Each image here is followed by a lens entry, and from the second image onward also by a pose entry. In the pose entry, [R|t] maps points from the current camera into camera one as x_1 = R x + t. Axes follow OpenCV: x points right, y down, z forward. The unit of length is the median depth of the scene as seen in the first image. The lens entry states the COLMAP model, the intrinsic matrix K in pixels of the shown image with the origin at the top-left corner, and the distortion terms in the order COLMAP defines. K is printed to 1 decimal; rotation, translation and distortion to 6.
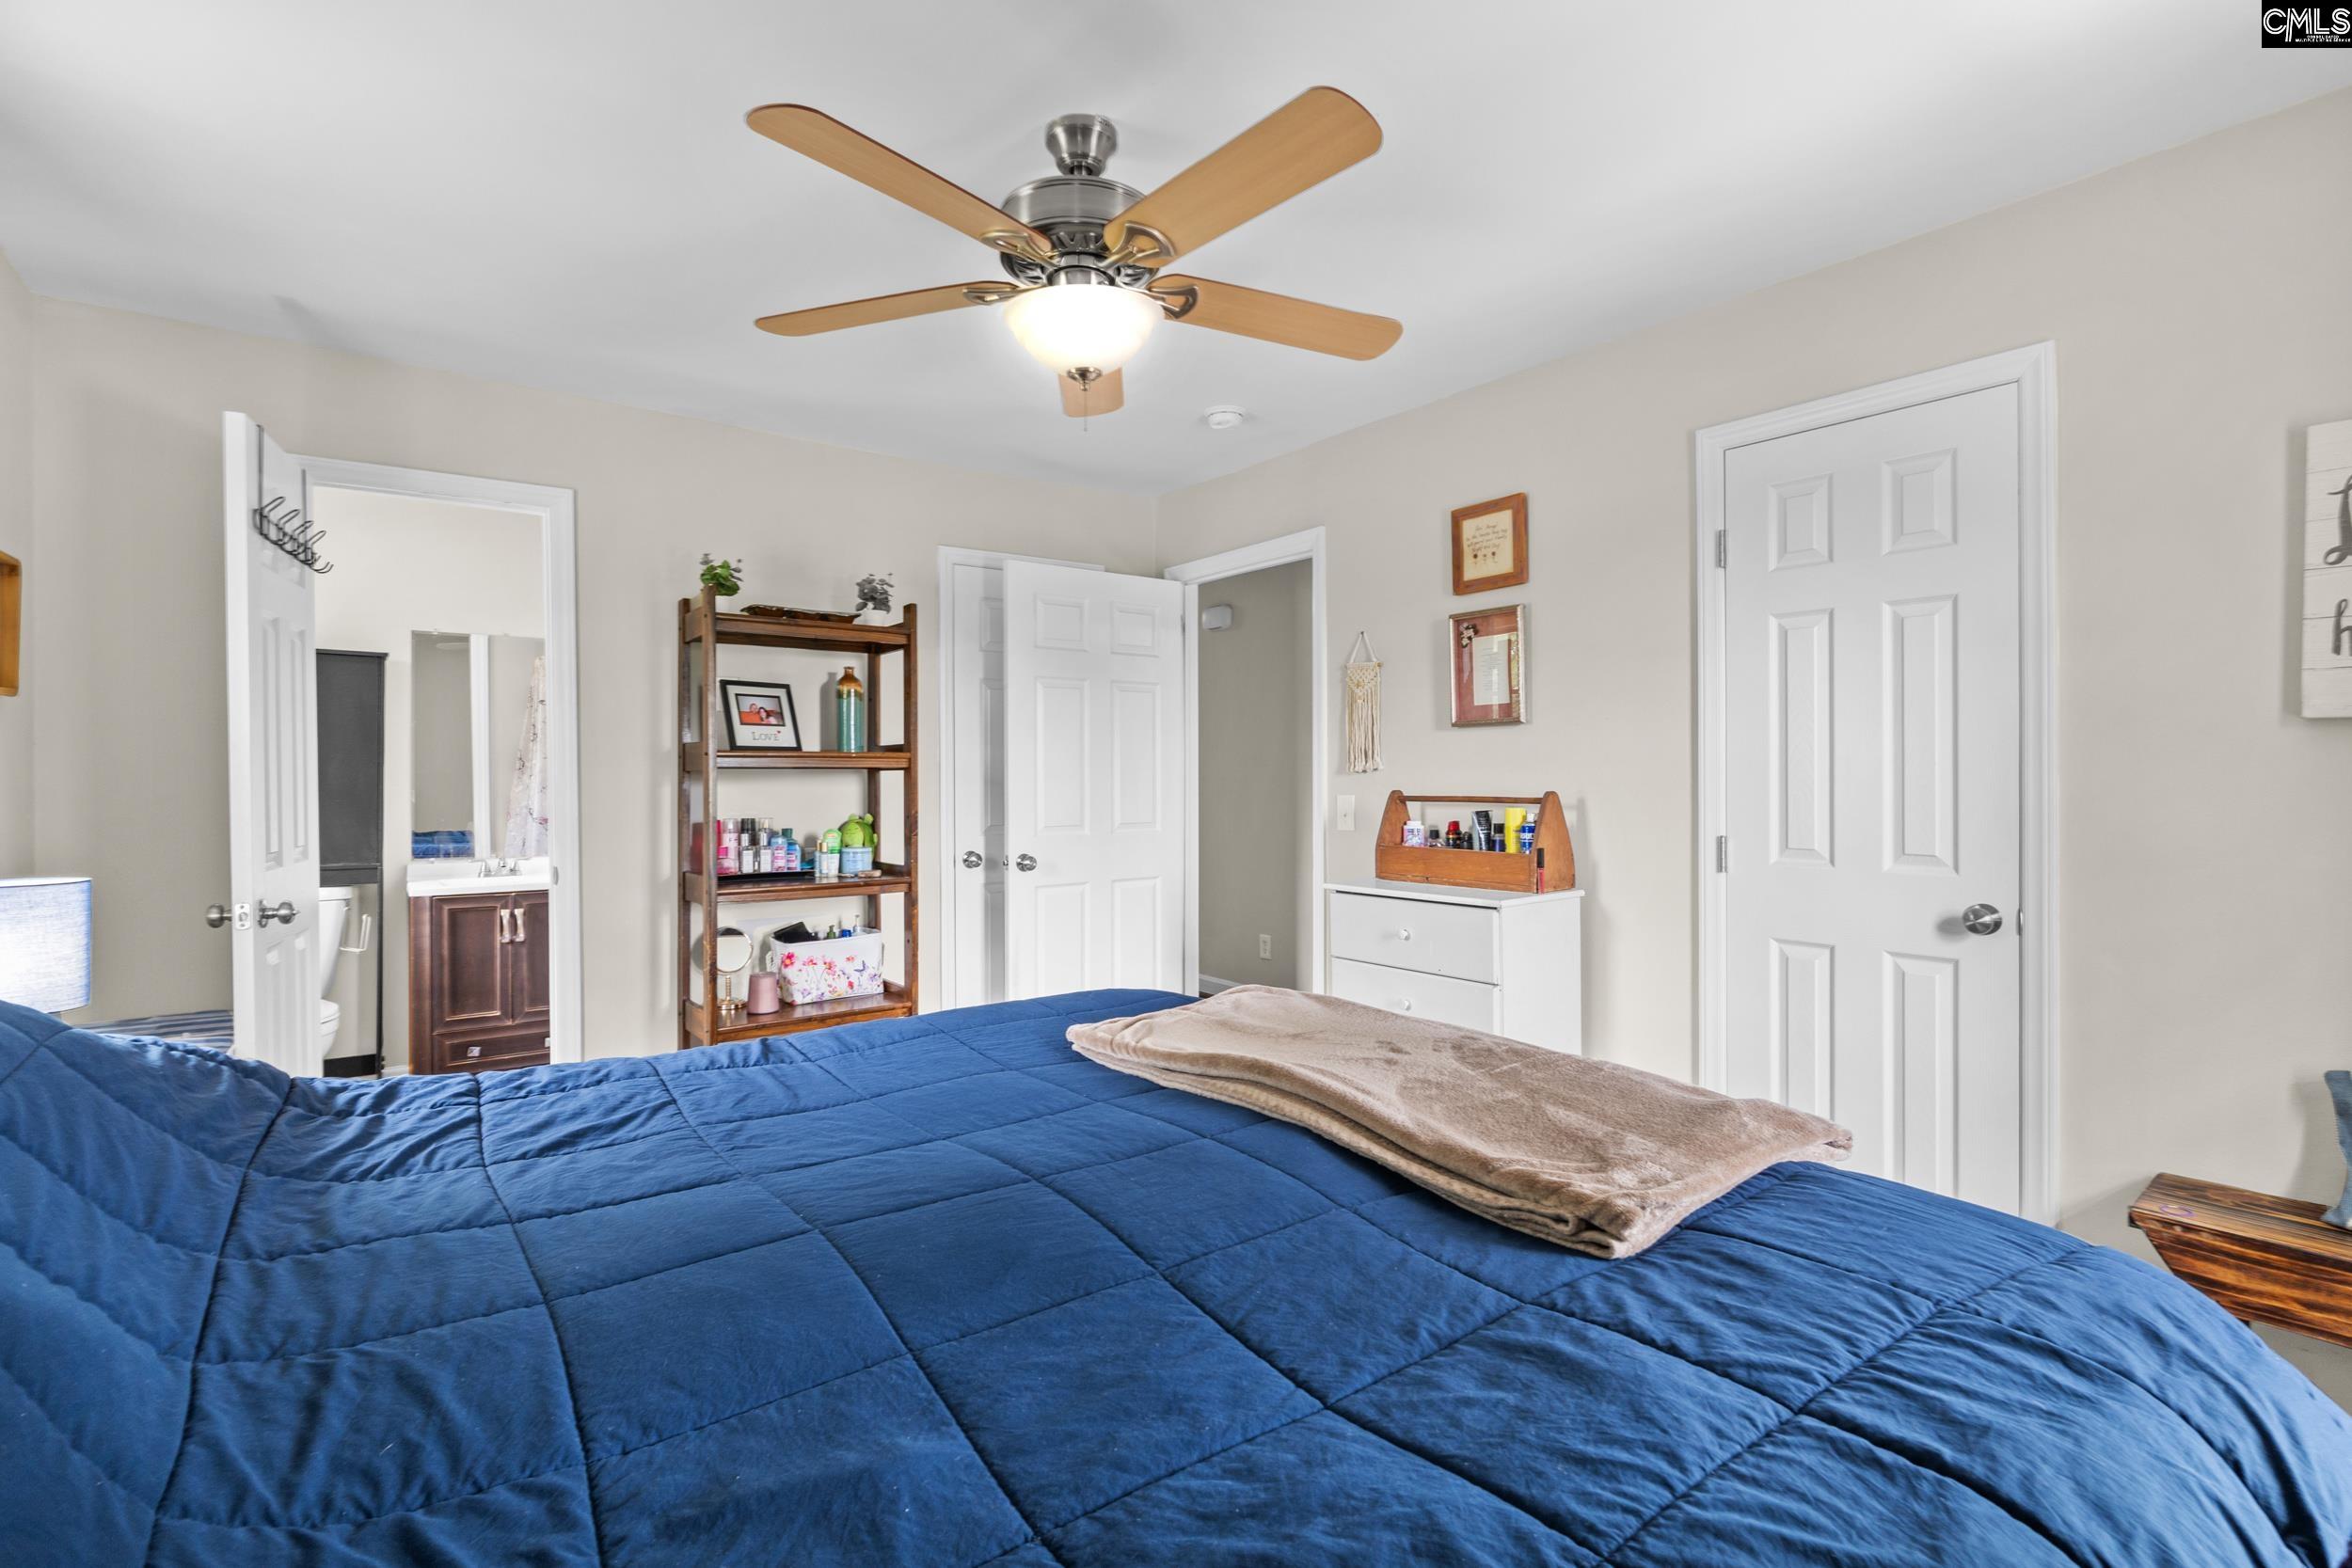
lens RADIAL K [[1085.3, 0, 1175.1], [0, 1085.3, 783.5], [0, 0, 1]] dist [-0.003861, -0.001530]
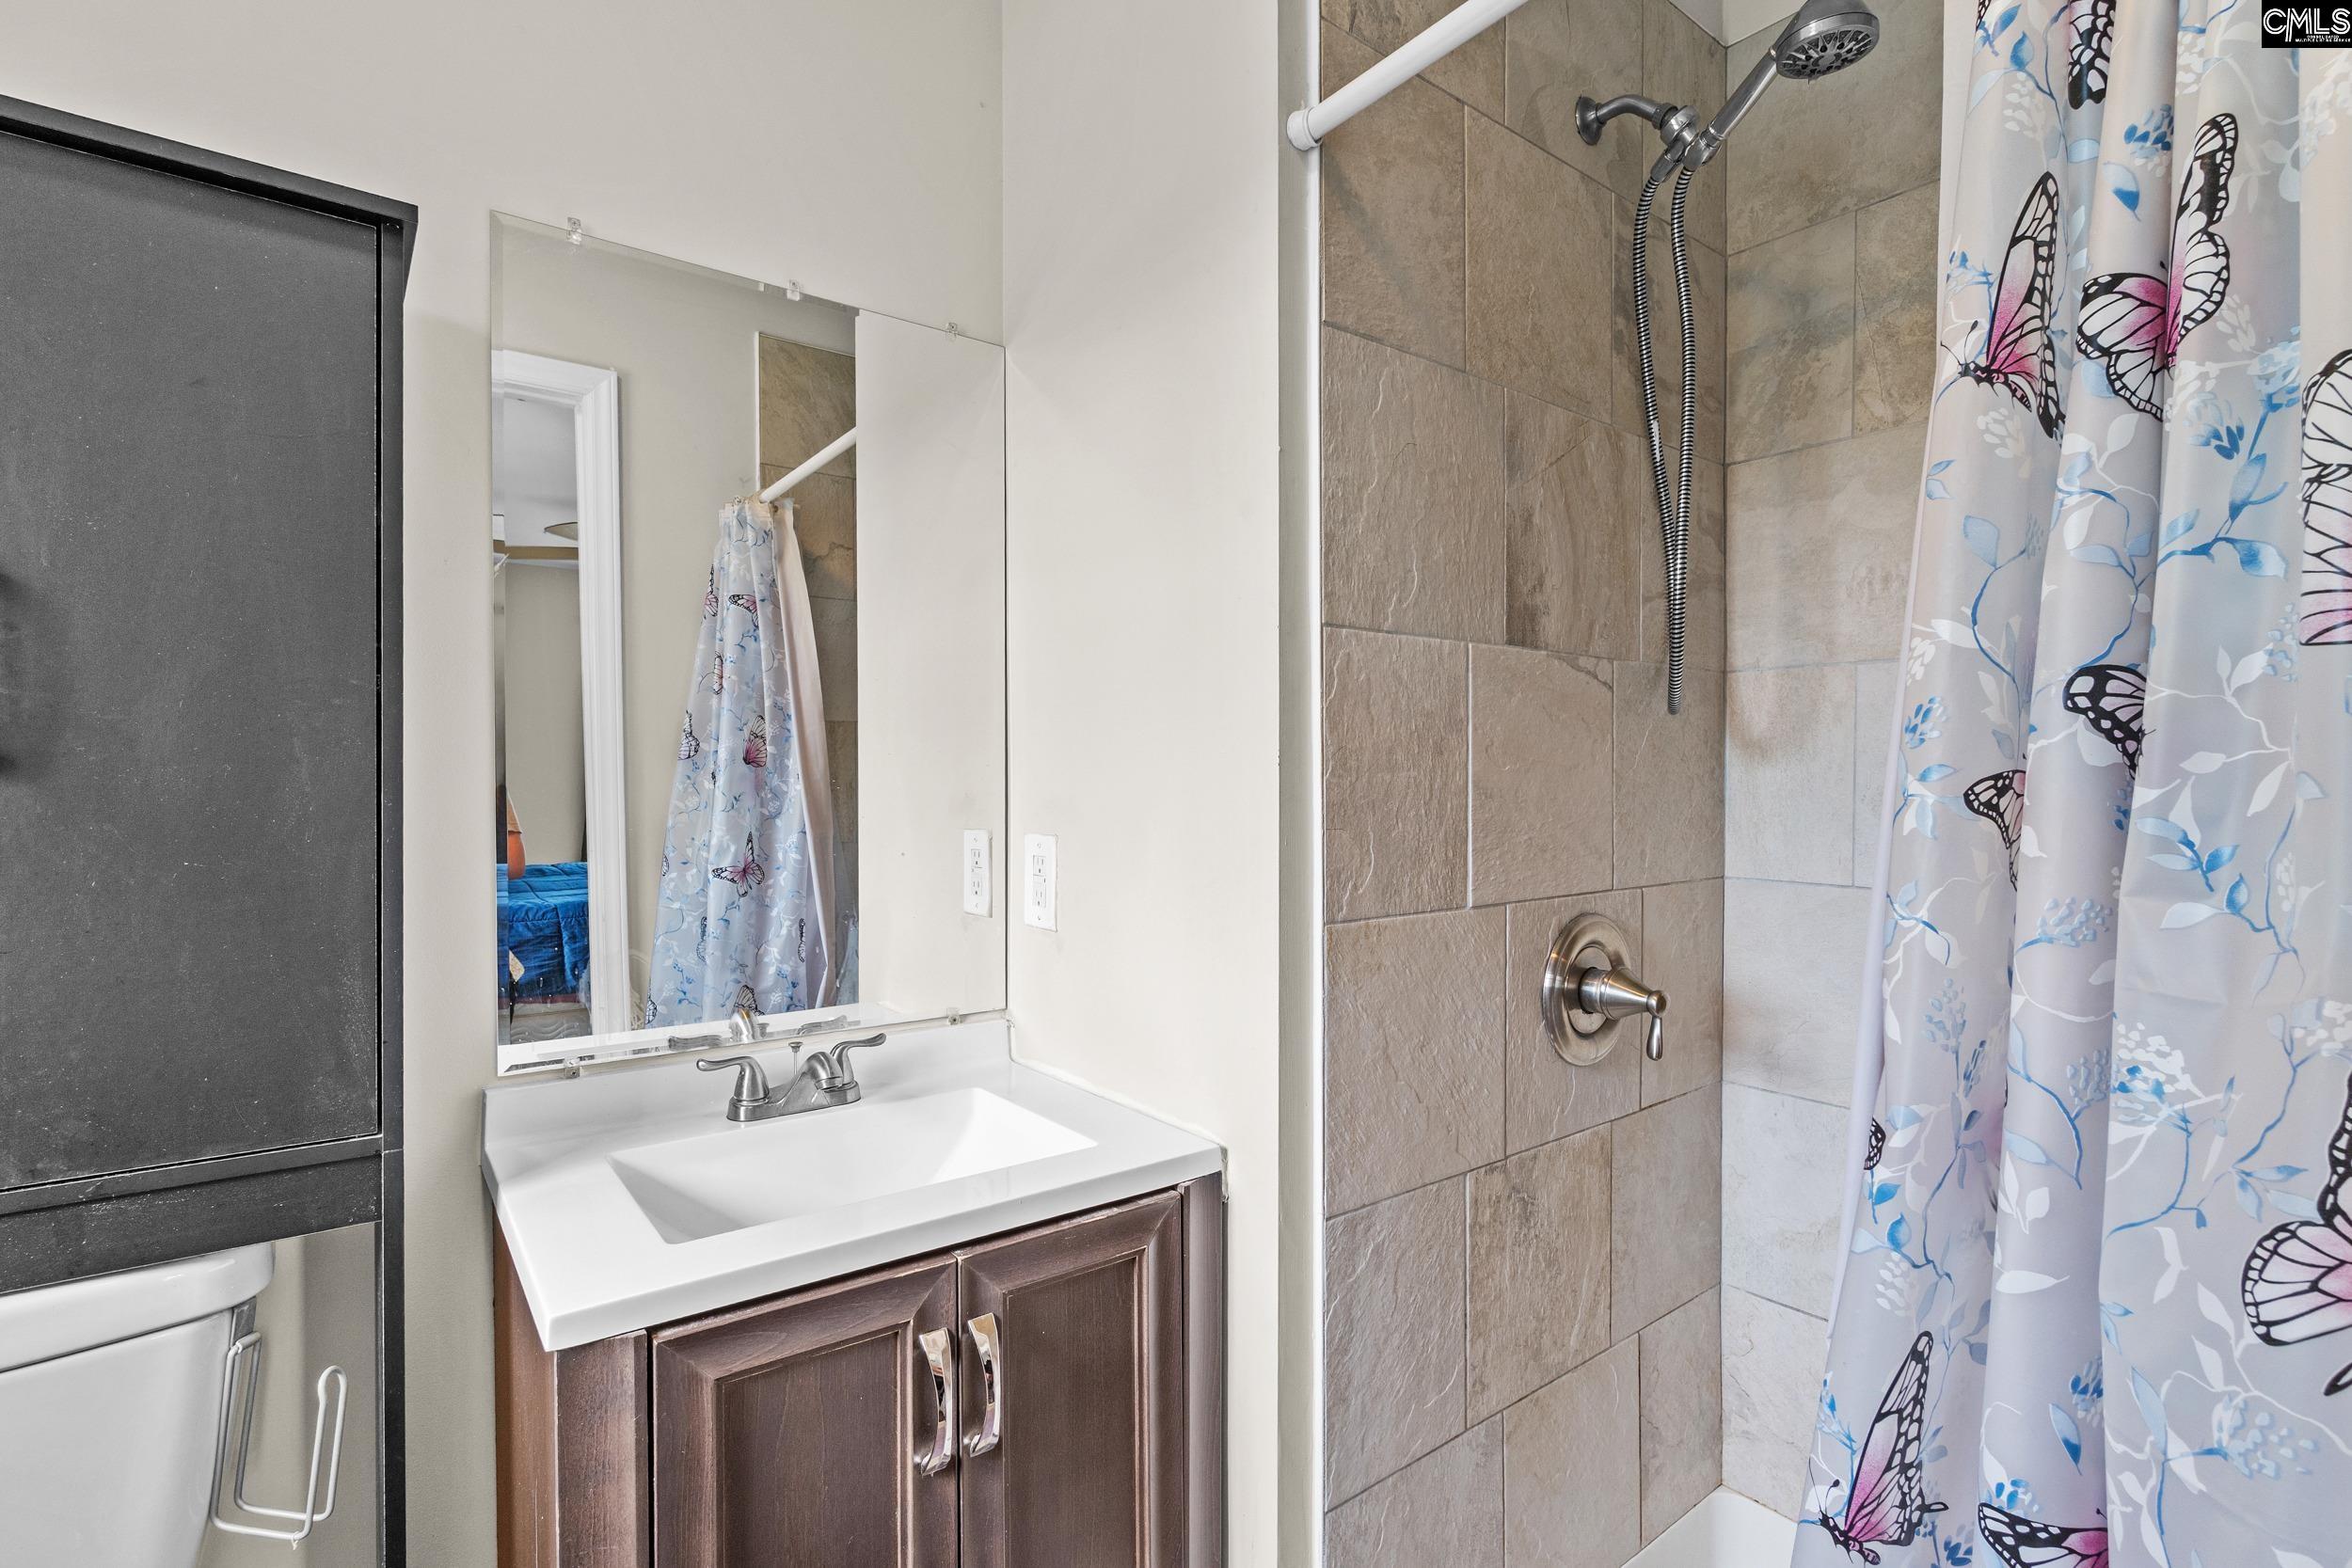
lens RADIAL K [[1085.3, 0, 1153.8], [0, 1085.3, 798.0], [0, 0, 1]] dist [-0.003861, -0.001530]
pose [[0.999993, -0.002302, 0.002846, -0.588230], [0.002274, 0.999949, 0.009816, 0.001592], [-0.002868, -0.009809, 0.999948, 0.793319]]
